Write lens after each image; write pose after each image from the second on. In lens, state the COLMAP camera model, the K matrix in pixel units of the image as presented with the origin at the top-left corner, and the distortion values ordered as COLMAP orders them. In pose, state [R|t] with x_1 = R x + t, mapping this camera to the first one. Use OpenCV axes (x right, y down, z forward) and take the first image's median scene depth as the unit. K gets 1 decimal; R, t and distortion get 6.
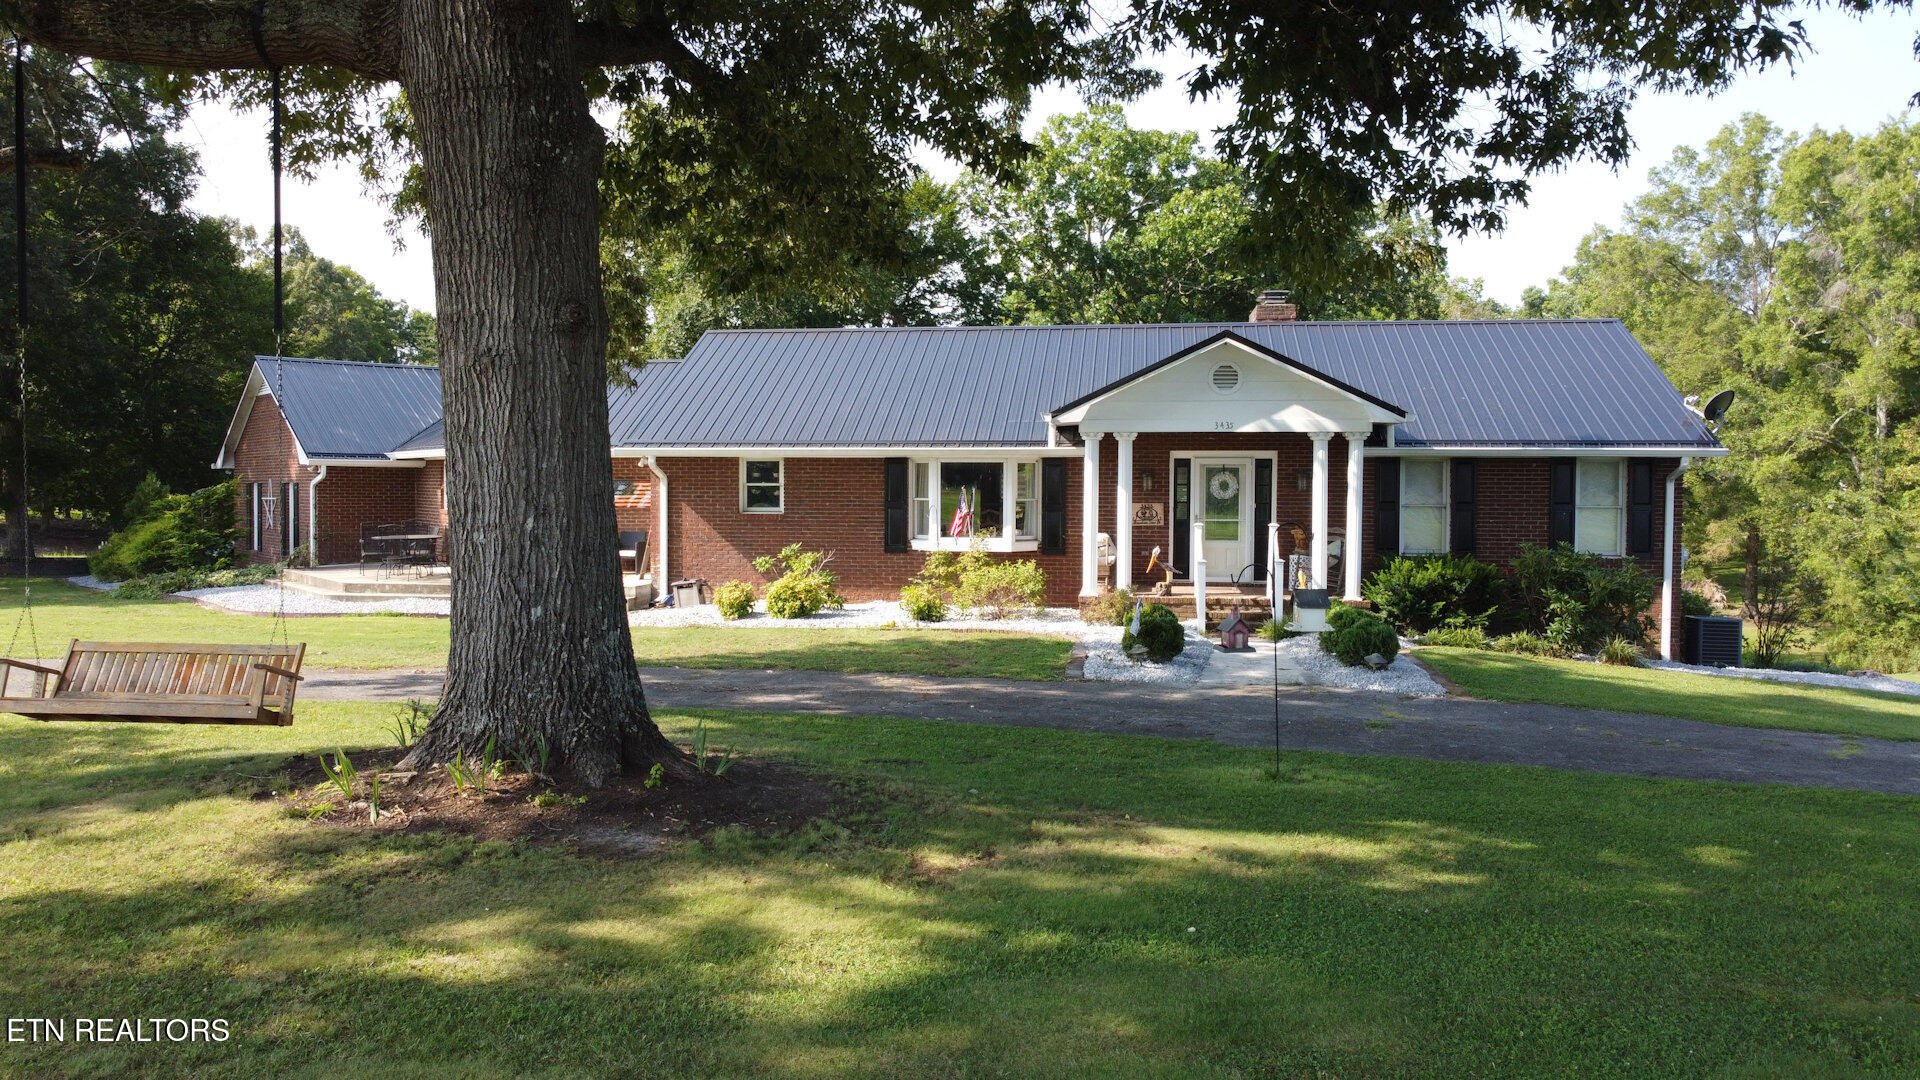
lens RADIAL K [[1448.3, 0, 960.0], [0, 1448.3, 540.0], [0, 0, 1]] dist [0.002939, -0.000425]
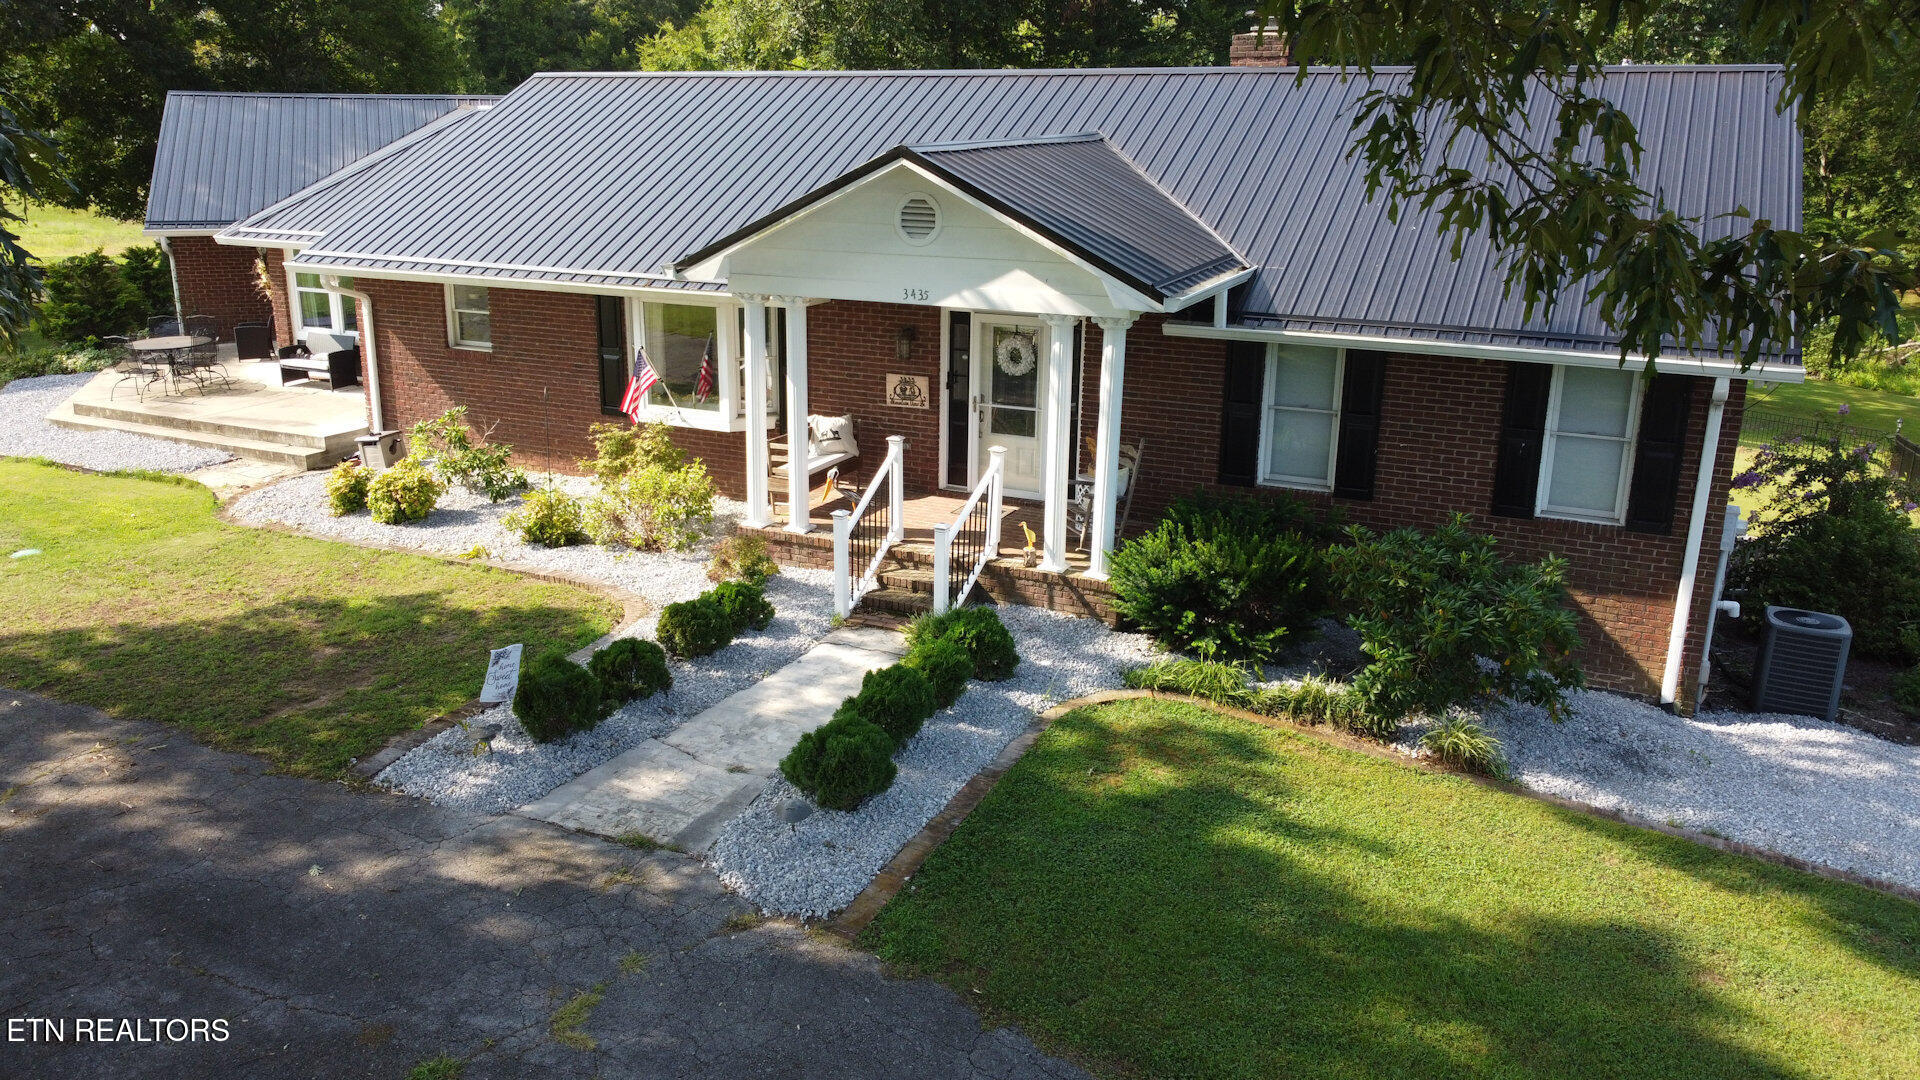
lens RADIAL K [[1448.3, 0, 960.0], [0, 1448.3, 540.0], [0, 0, 1]] dist [0.002939, -0.000425]
pose [[0.950207, 0.091670, -0.297832, 0.380934], [-0.014784, 0.967937, 0.250757, -0.128030], [0.311270, -0.233868, 0.921095, 0.368853]]
